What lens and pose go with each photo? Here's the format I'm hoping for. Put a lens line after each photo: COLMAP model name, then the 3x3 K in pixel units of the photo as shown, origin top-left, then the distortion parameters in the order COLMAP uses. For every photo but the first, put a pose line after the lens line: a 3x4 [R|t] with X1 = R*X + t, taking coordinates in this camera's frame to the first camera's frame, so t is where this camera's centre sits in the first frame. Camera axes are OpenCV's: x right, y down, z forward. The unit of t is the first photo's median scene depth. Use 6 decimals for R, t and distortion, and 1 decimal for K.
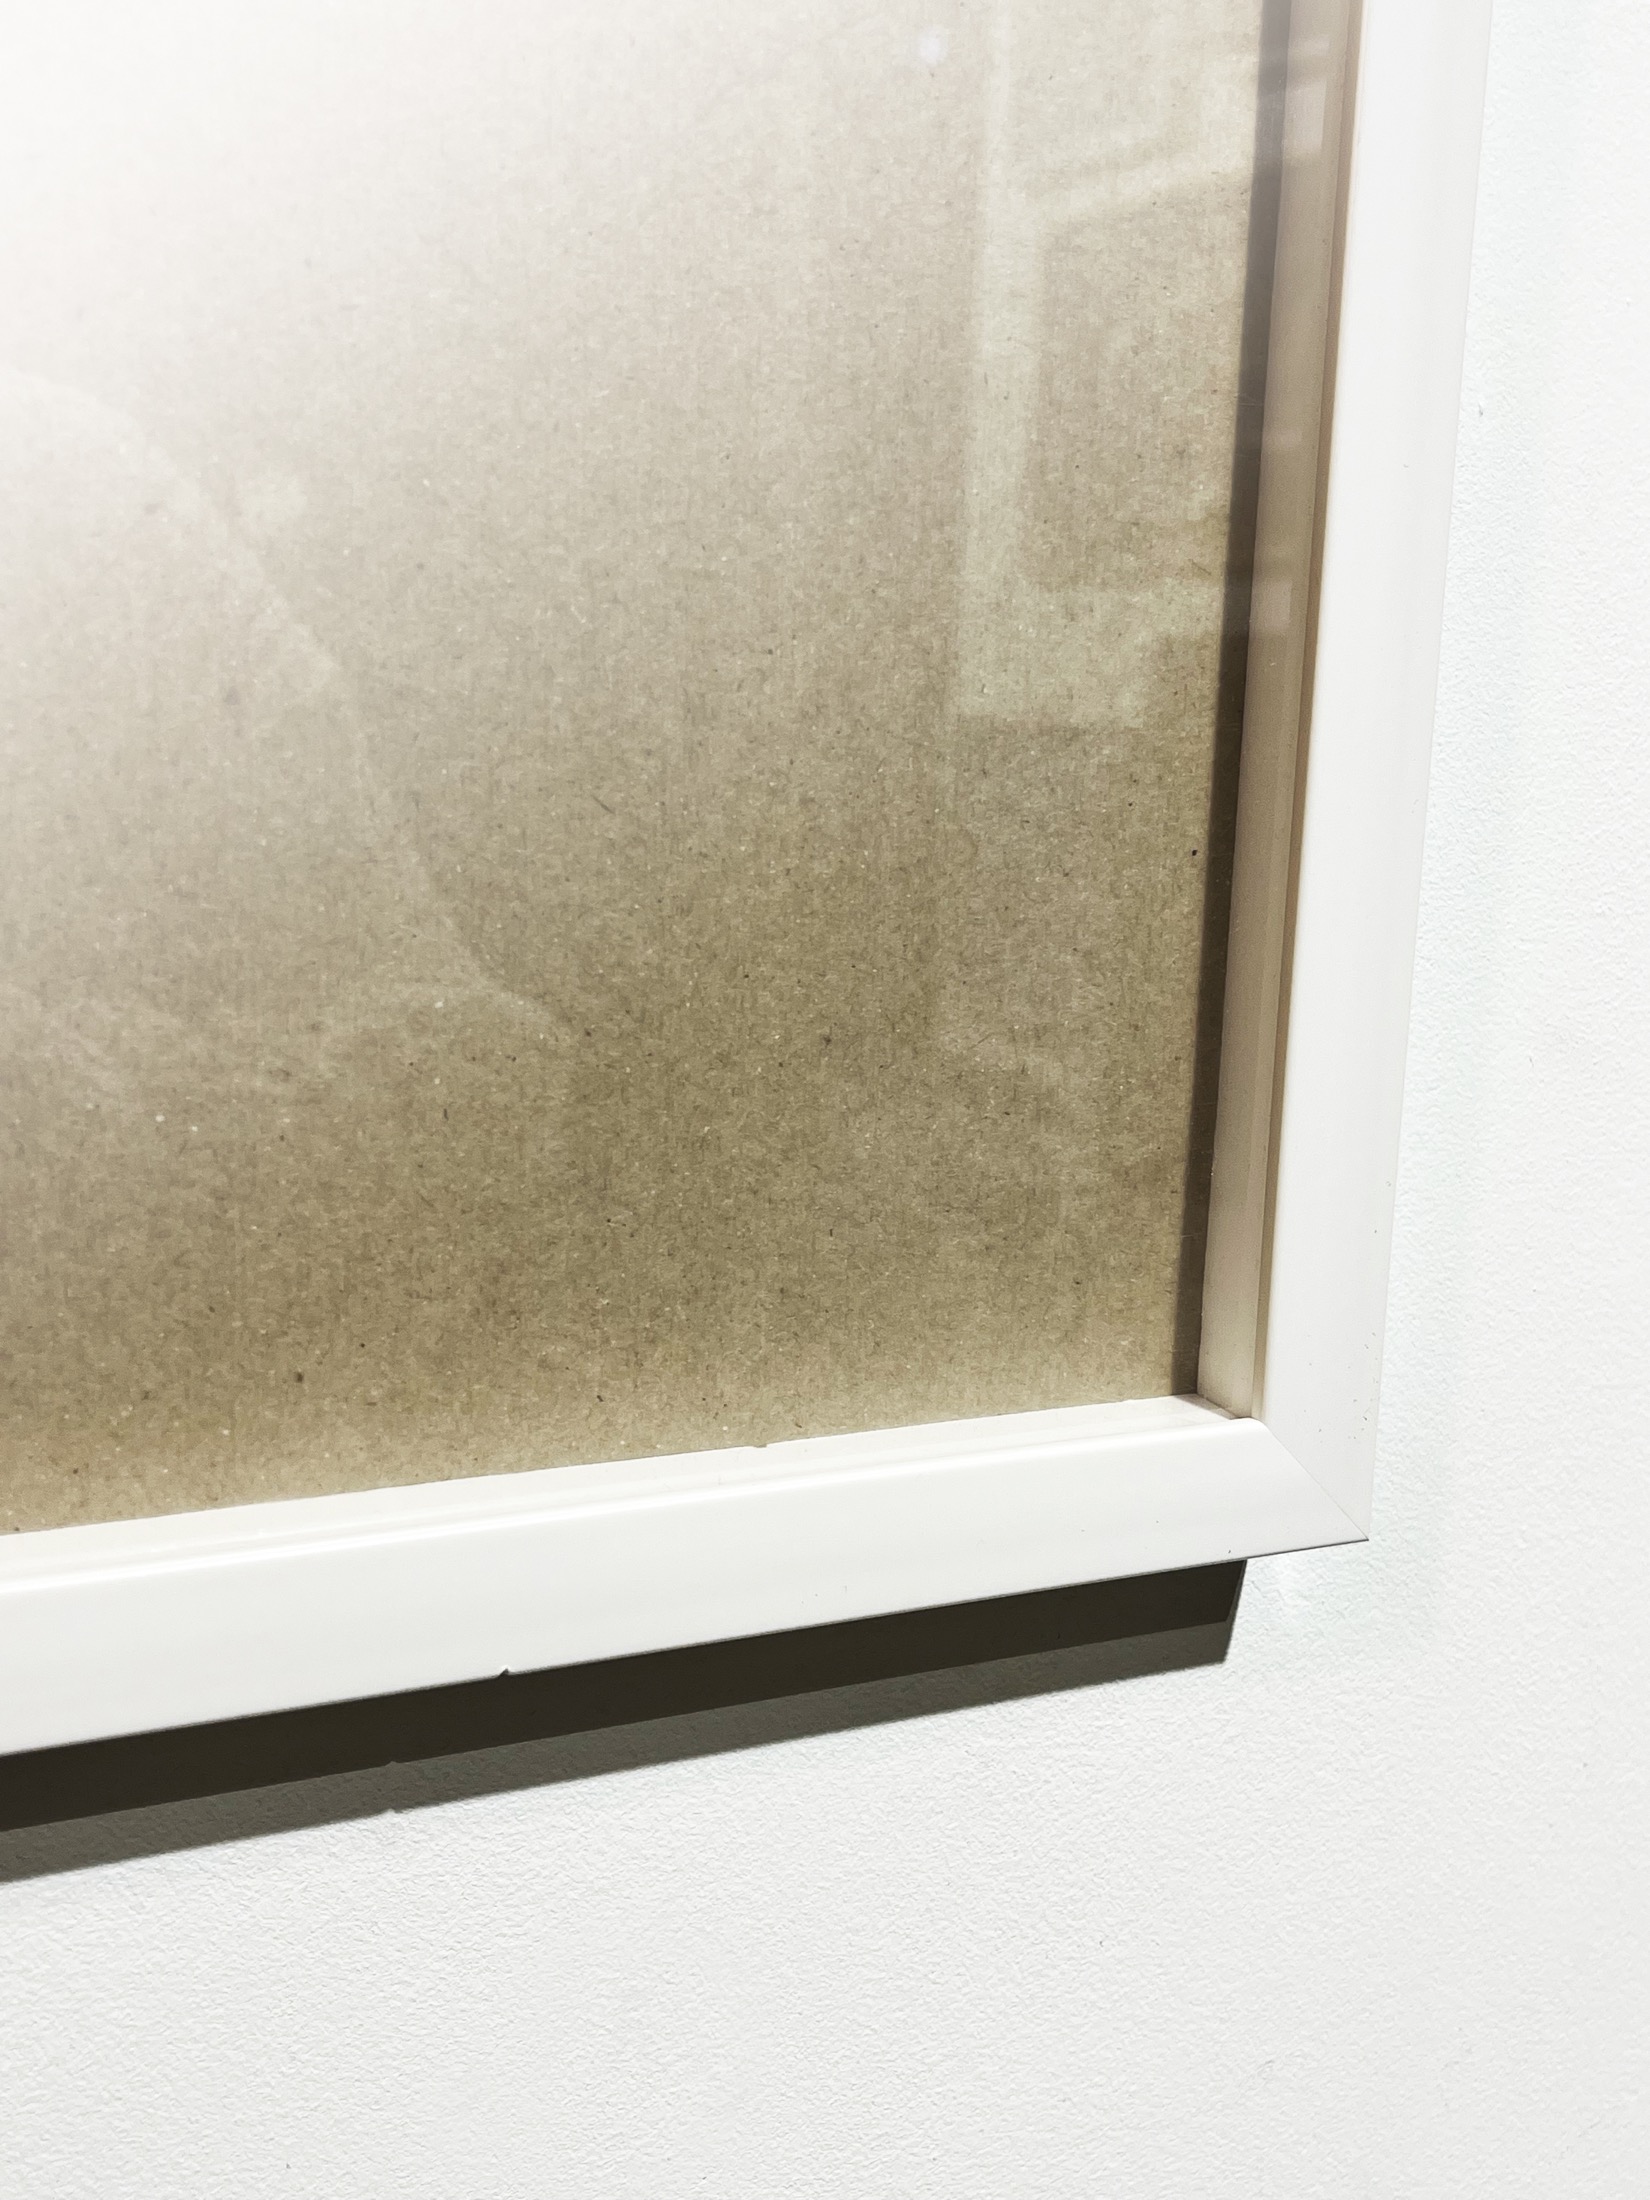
lens RADIAL K [[2377.1, 0, 825.0], [0, 2377.1, 1100.0], [0, 0, 1]] dist [0.182231, -0.763398]
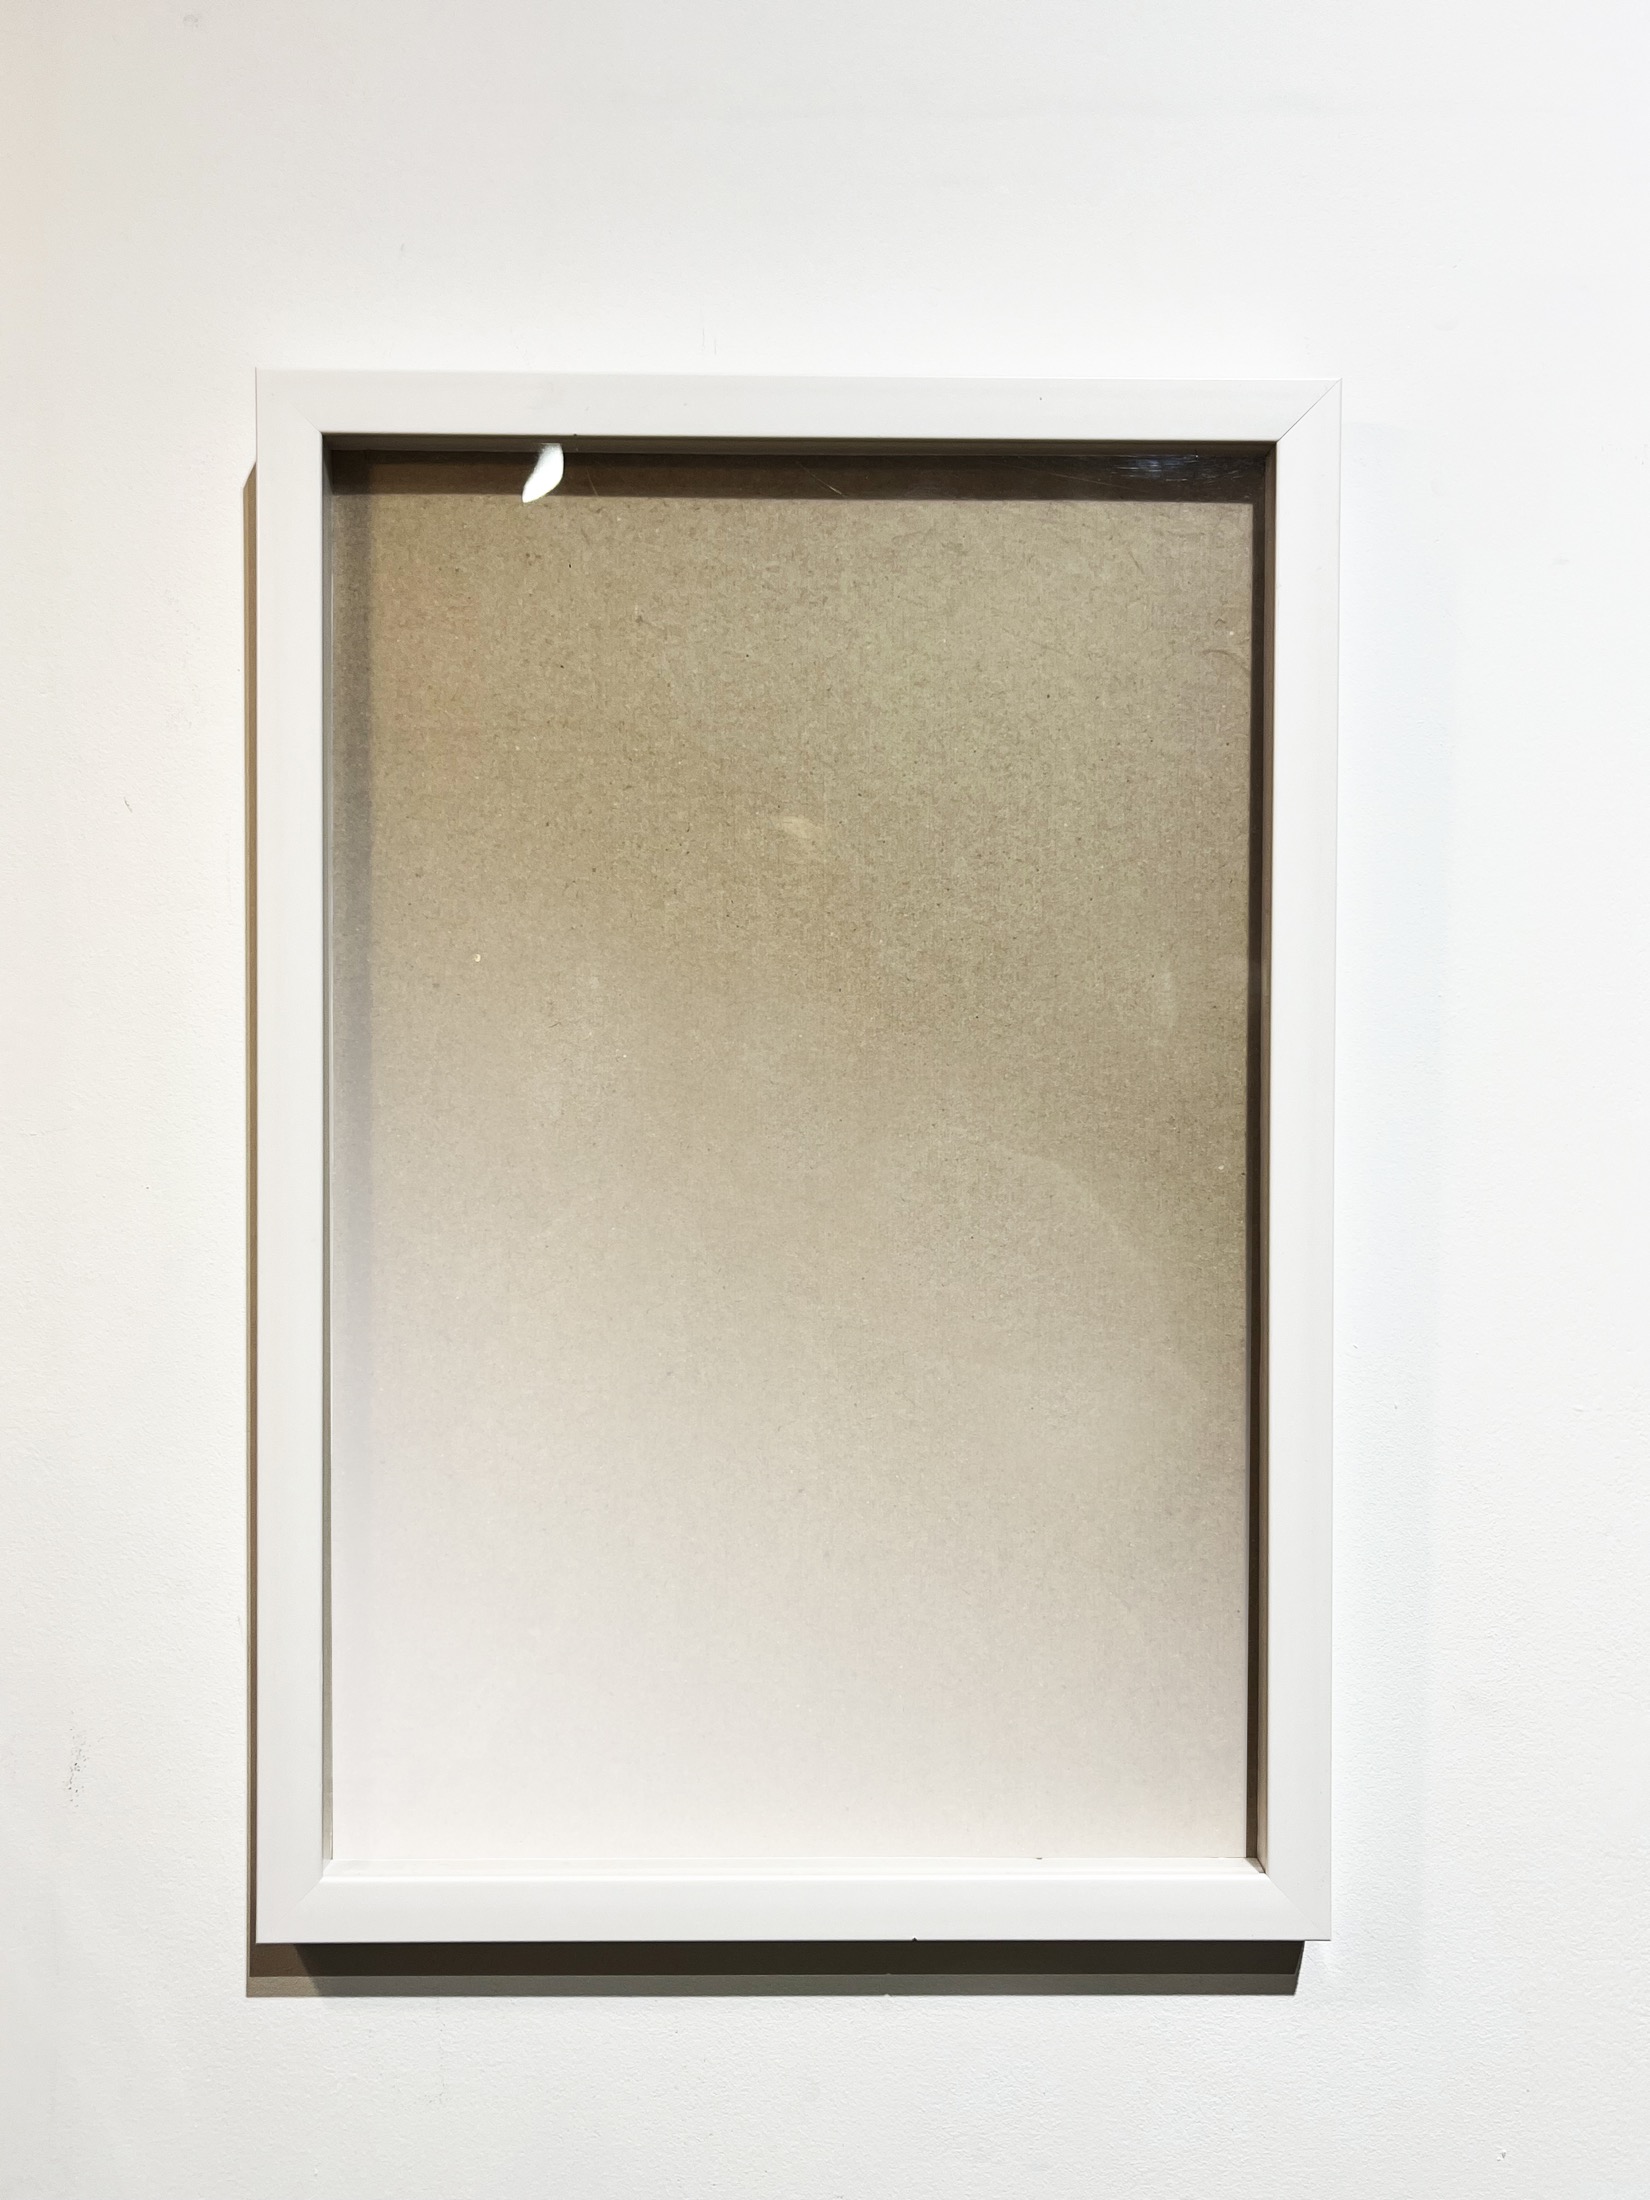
lens RADIAL K [[2381.6, 0, 825.0], [0, 2381.6, 1100.0], [0, 0, 1]] dist [0.065182, -0.154574]
pose [[0.910679, -0.027233, -0.412216, 0.792252], [-0.048769, 0.983760, -0.172734, -0.179313], [0.410226, 0.177409, 0.894562, -1.378103]]
